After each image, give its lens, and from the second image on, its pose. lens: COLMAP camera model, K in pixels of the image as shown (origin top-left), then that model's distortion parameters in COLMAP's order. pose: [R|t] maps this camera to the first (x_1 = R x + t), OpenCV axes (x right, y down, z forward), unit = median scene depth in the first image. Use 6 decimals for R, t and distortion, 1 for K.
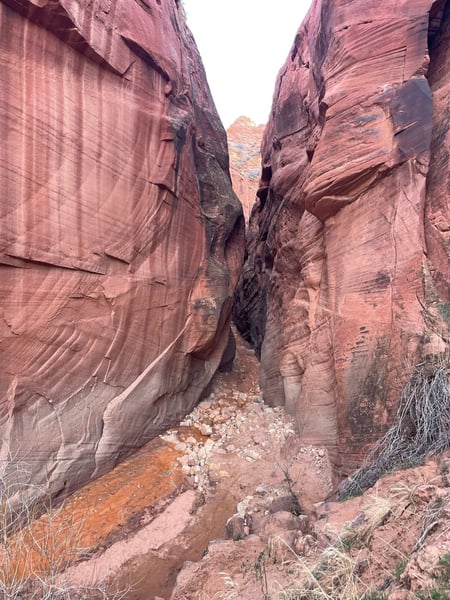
lens RADIAL K [[476.9, 0, 227.2], [0, 476.9, 303.1], [0, 0, 1]] dist [0.062161, -0.074446]
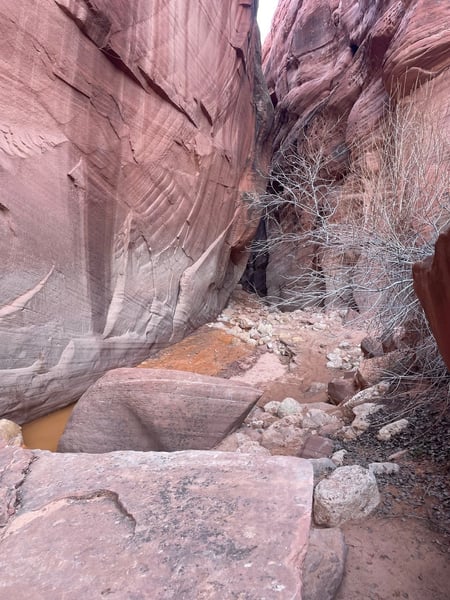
lens RADIAL K [[476.9, 0, 201.5], [0, 476.9, 334.1], [0, 0, 1]] dist [0.062161, -0.074446]
pose [[0.986208, 0.021226, 0.164145, -0.384706], [-0.031372, 0.997737, 0.059469, 0.289039], [-0.162511, -0.063798, 0.984642, 0.012161]]
